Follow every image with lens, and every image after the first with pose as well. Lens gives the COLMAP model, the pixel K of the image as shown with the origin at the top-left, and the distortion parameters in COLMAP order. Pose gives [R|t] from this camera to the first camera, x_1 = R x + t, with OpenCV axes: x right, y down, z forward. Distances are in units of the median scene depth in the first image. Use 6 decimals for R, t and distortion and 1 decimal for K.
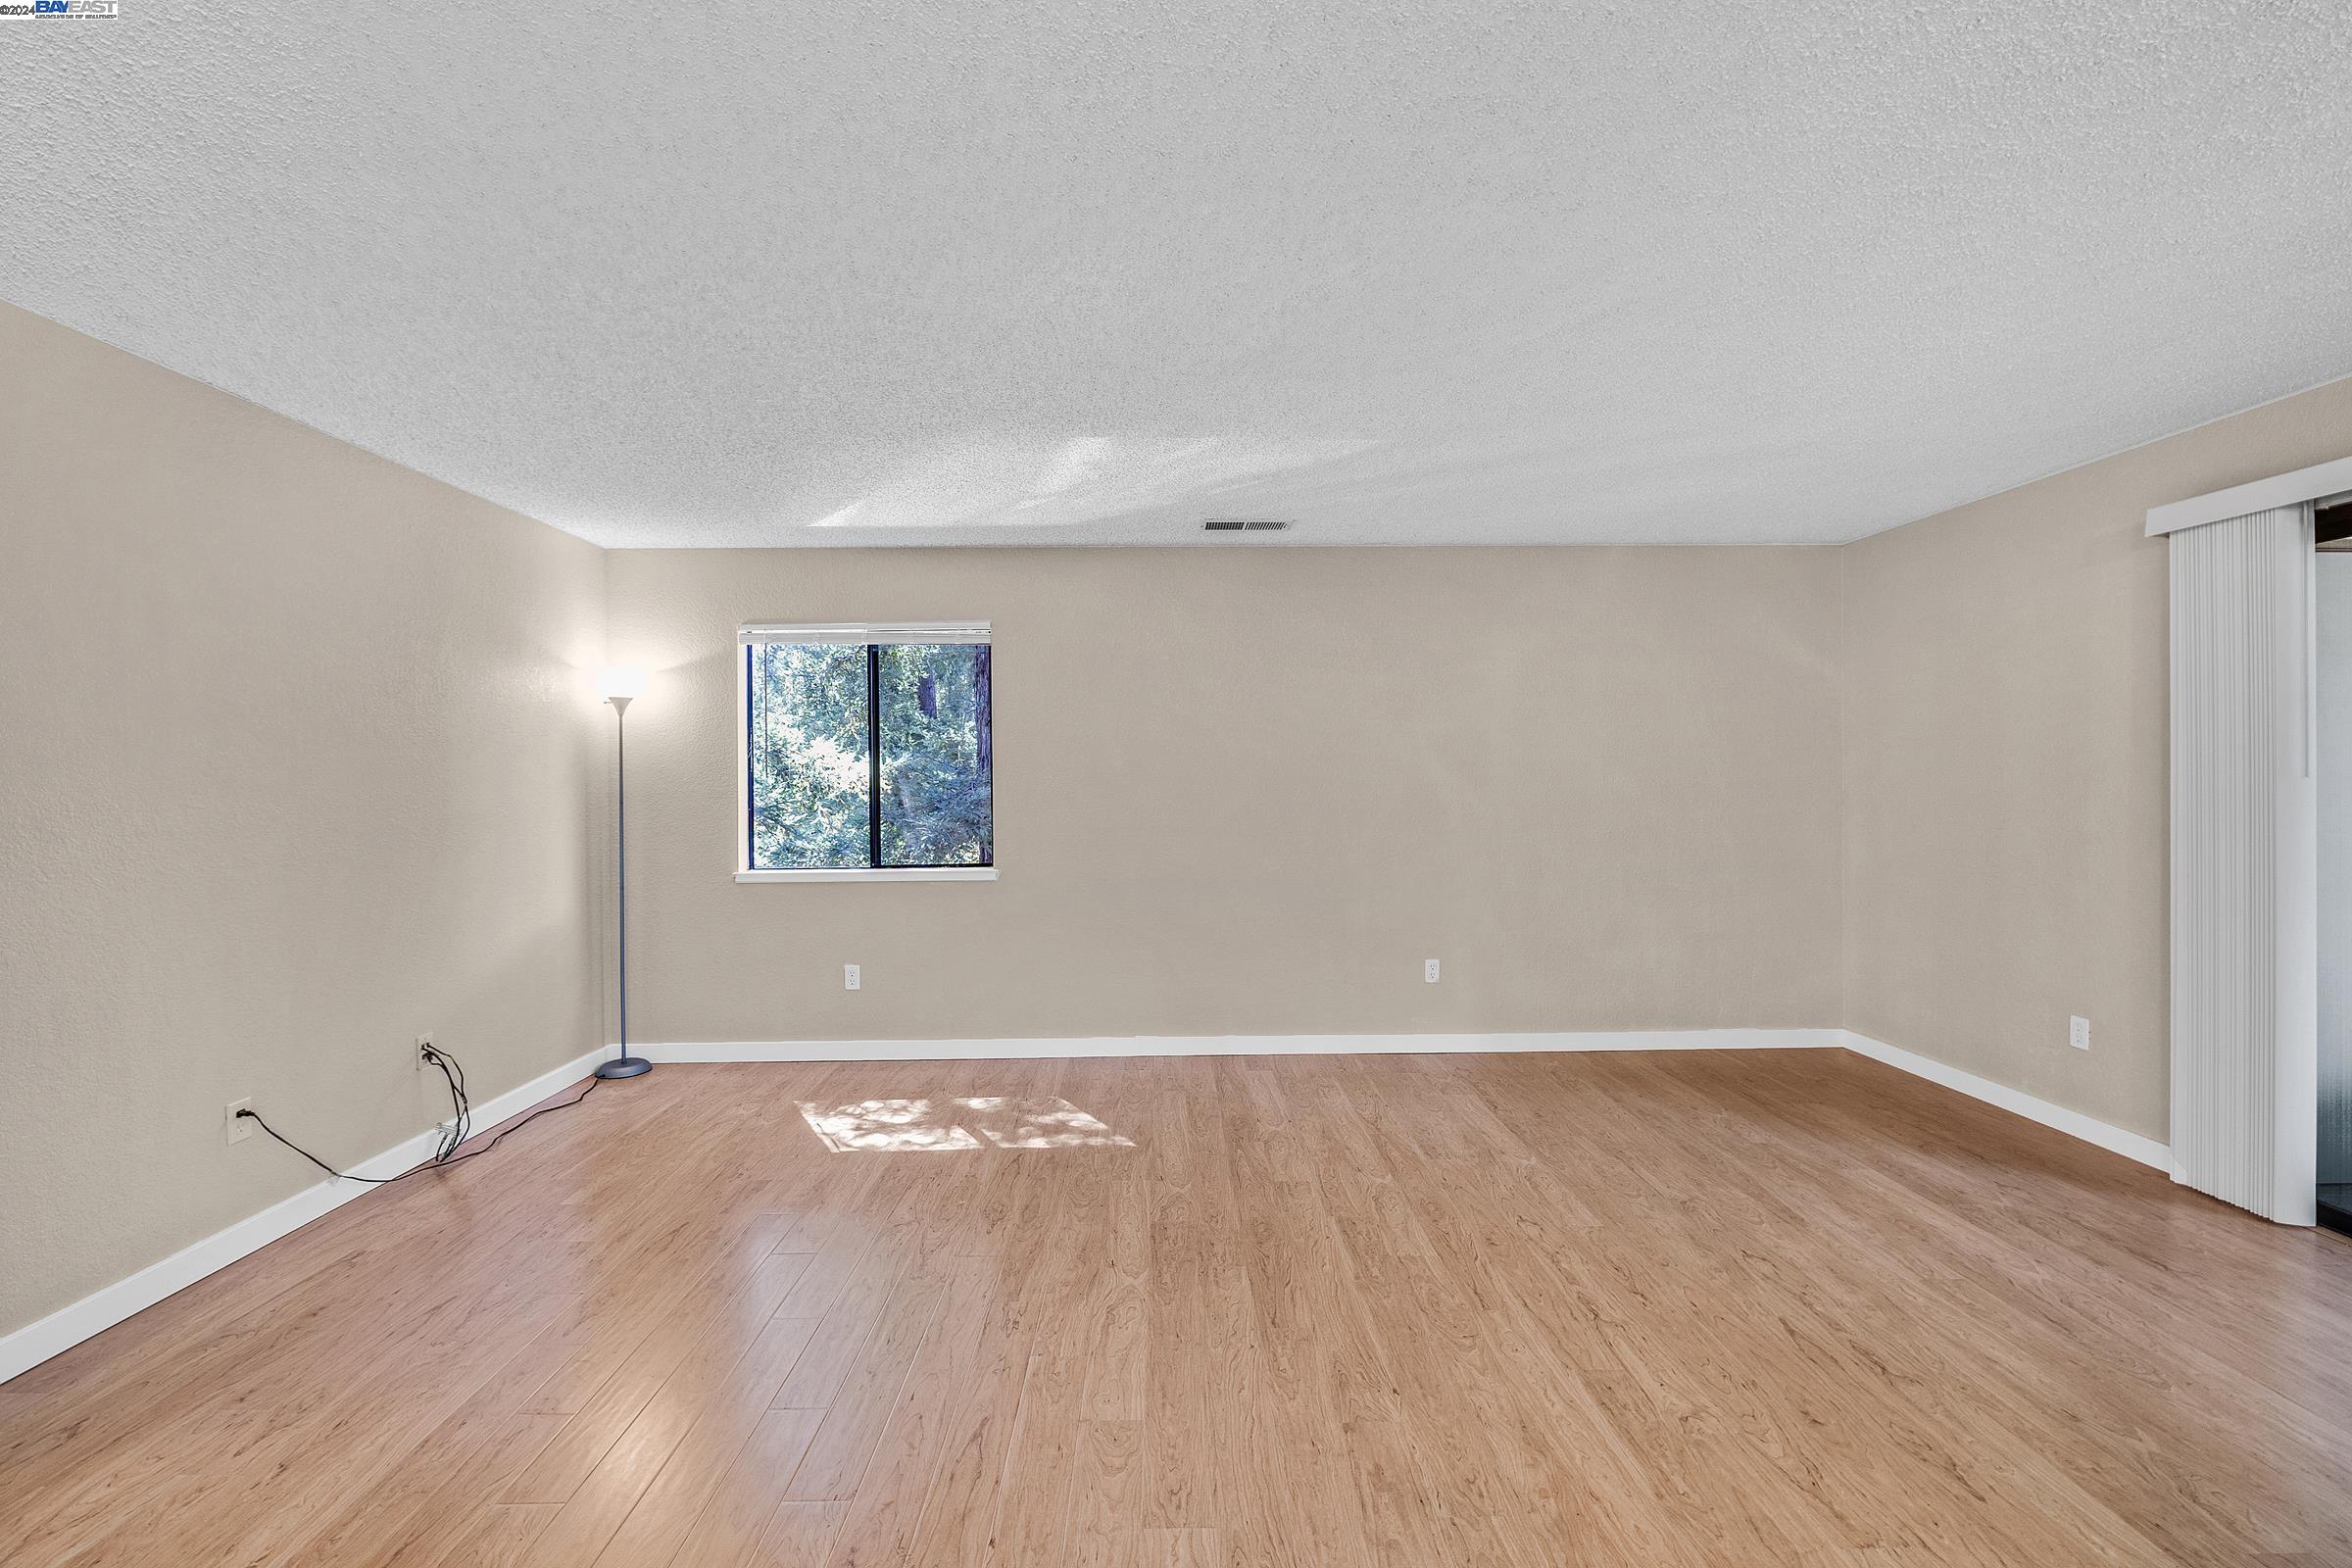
lens RADIAL K [[983.8, 0, 1173.7], [0, 983.8, 794.9], [0, 0, 1]] dist [0.001017, 0.000195]
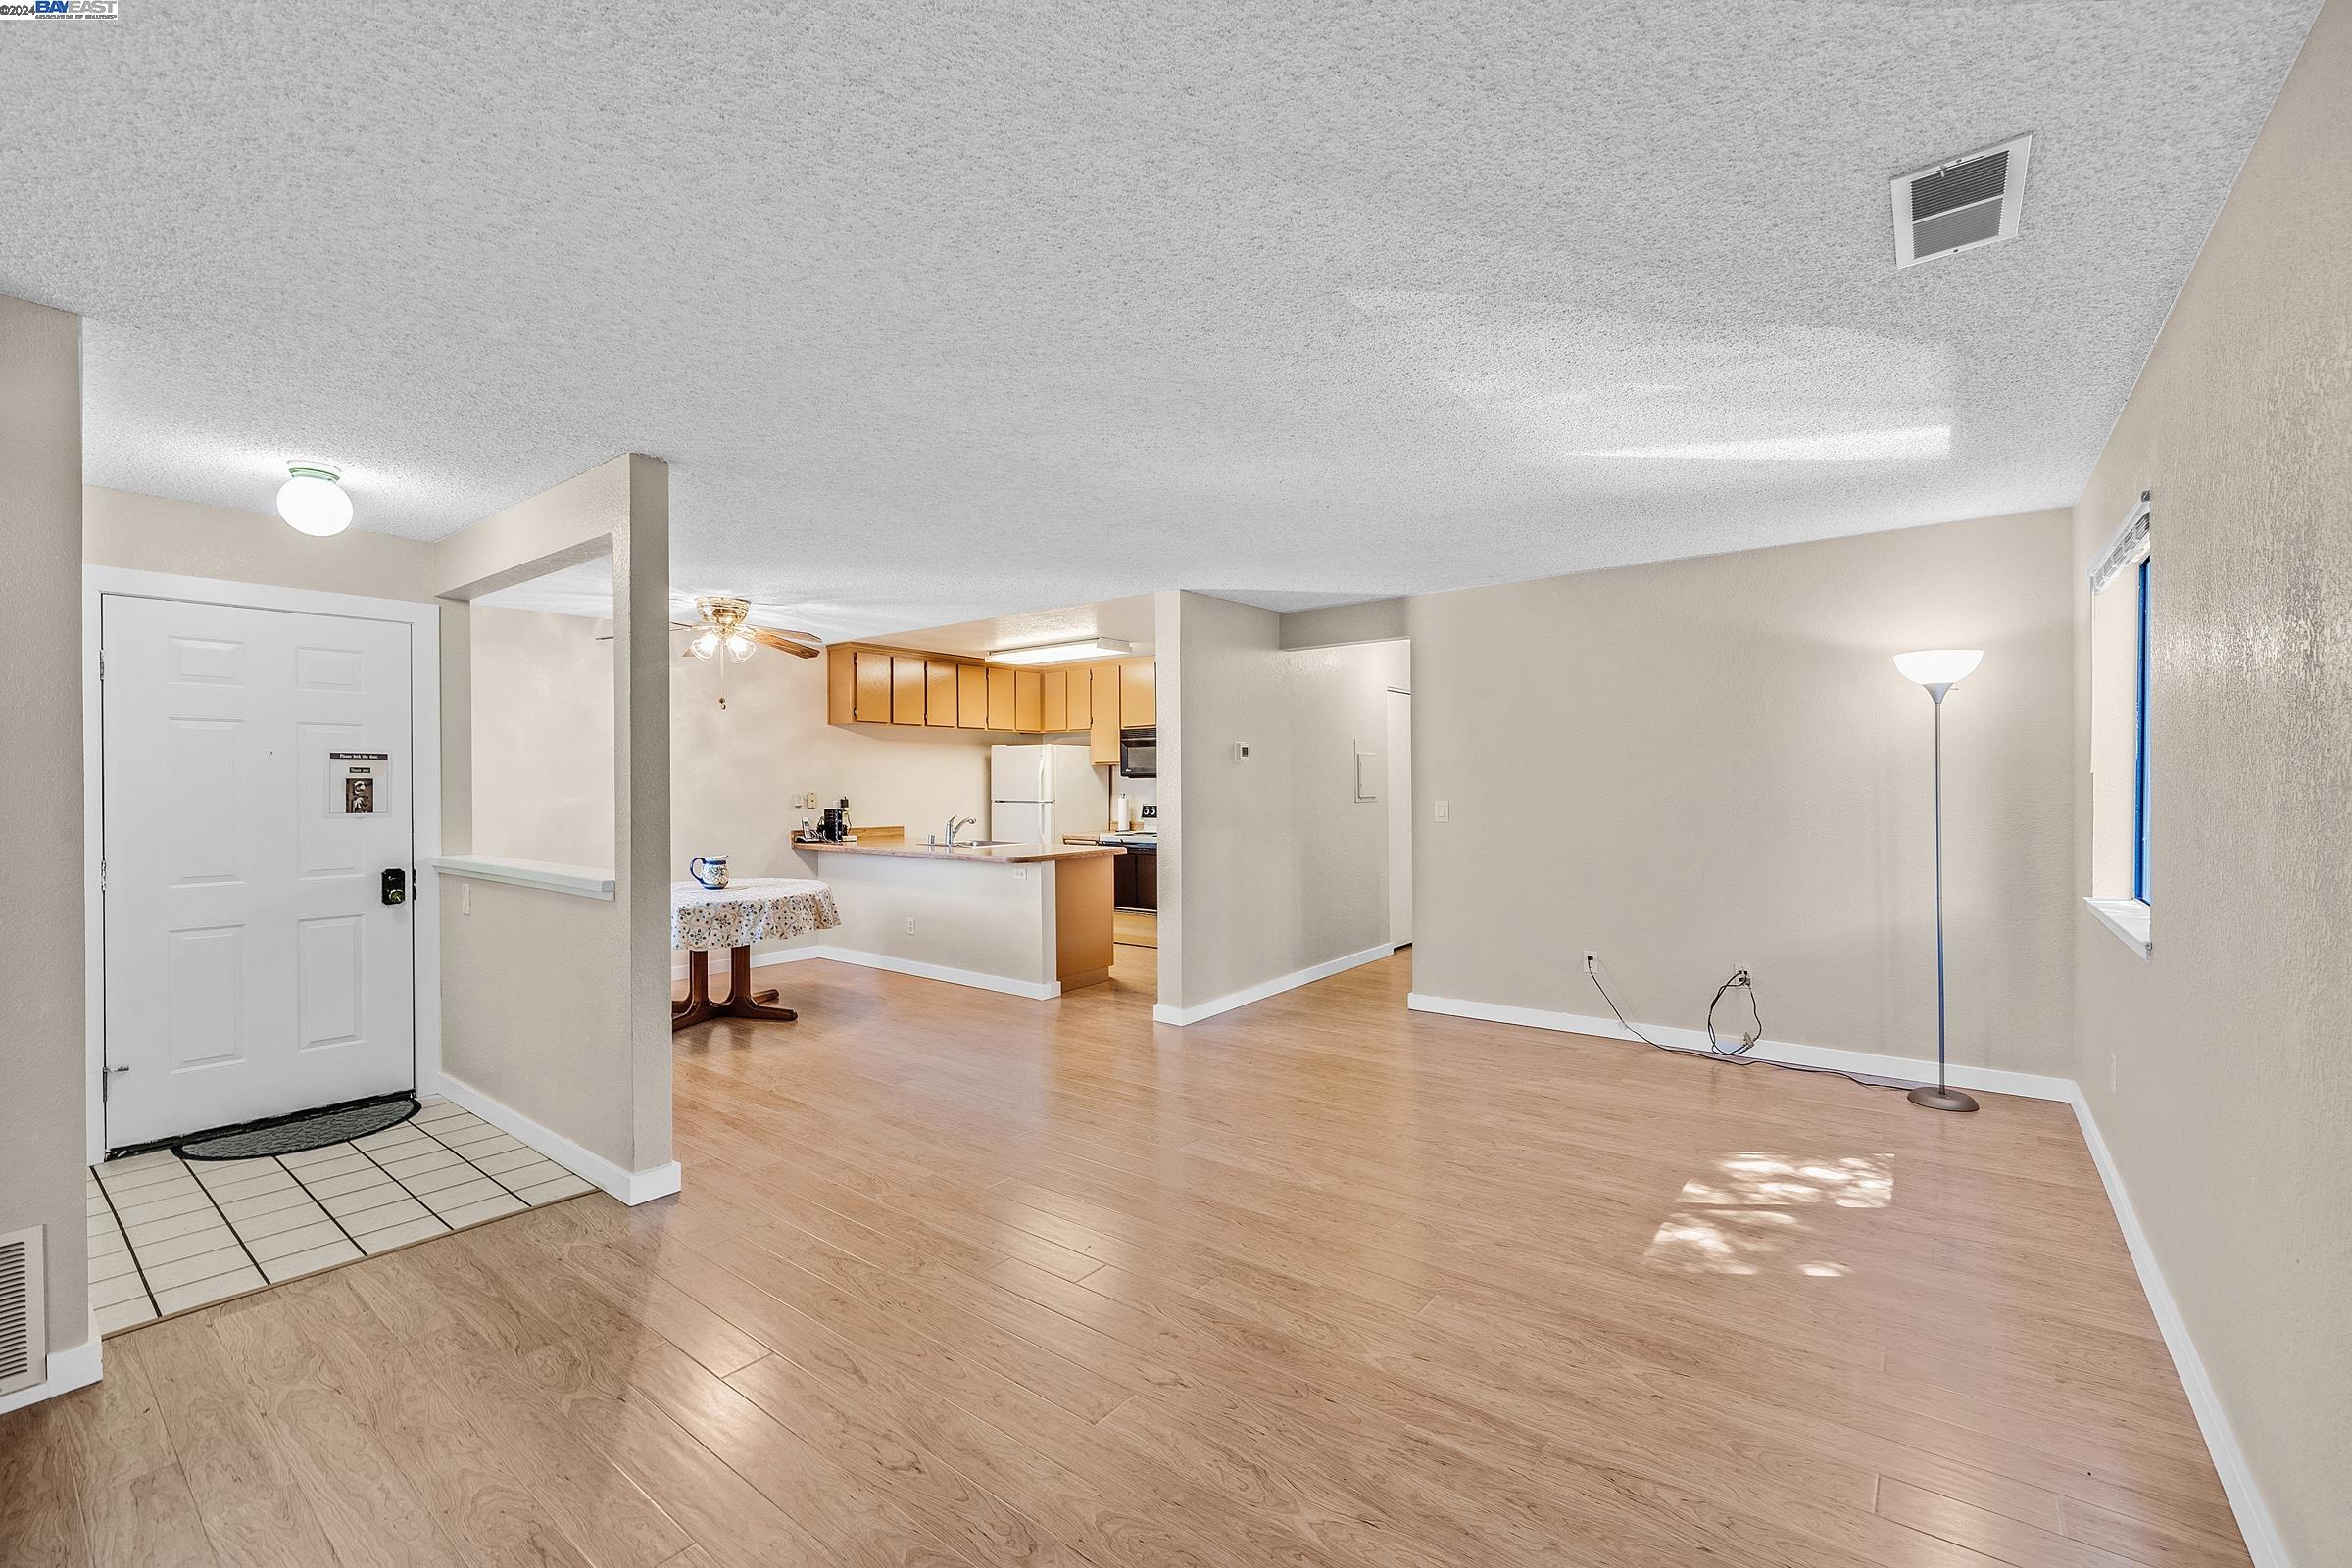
lens RADIAL K [[983.8, 0, 1165.6], [0, 983.8, 787.1], [0, 0, 1]] dist [0.001017, 0.000195]
pose [[-0.633123, 0.016074, -0.773884, 0.781037], [0.002392, 0.999820, 0.018810, -0.027689], [0.774047, 0.010058, -0.633048, 1.226201]]
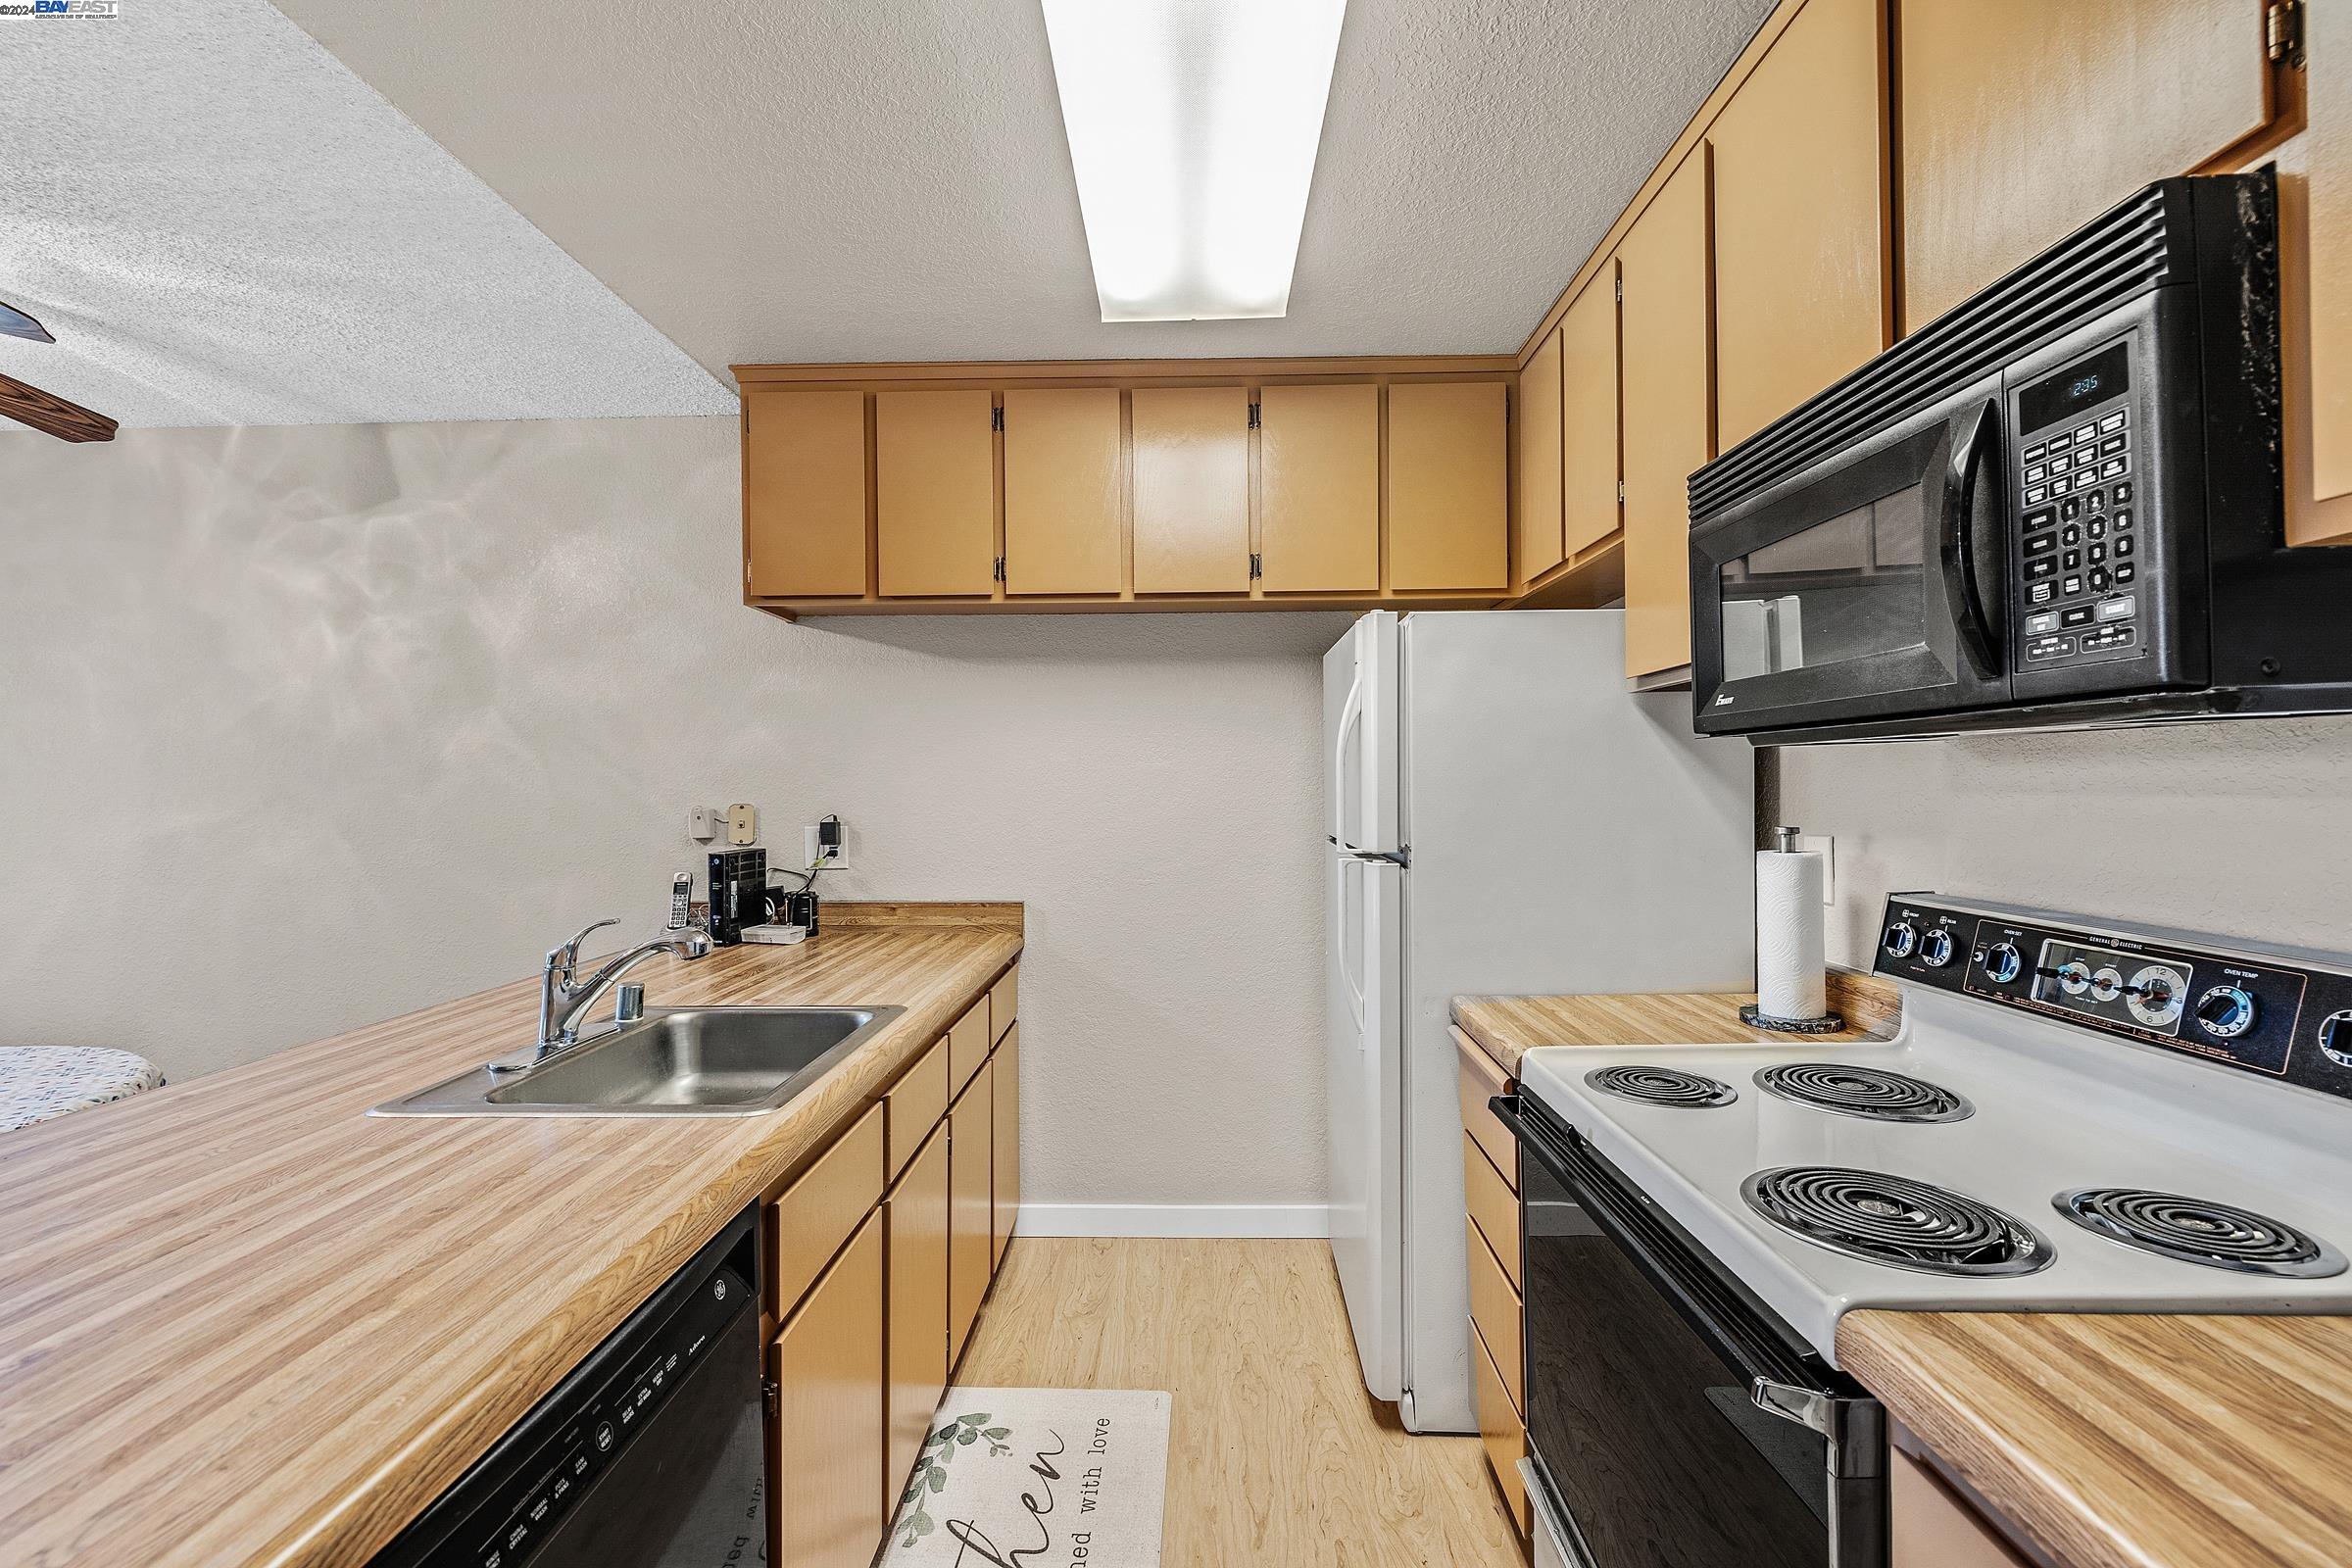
lens RADIAL K [[983.8, 0, 1168.7], [0, 983.8, 795.0], [0, 0, 1]] dist [0.001017, 0.000195]
pose [[-0.998883, 0.018202, 0.043601, -0.809422], [0.019244, 0.999536, 0.023603, 0.003027], [-0.043151, 0.024416, -0.998770, 0.056441]]
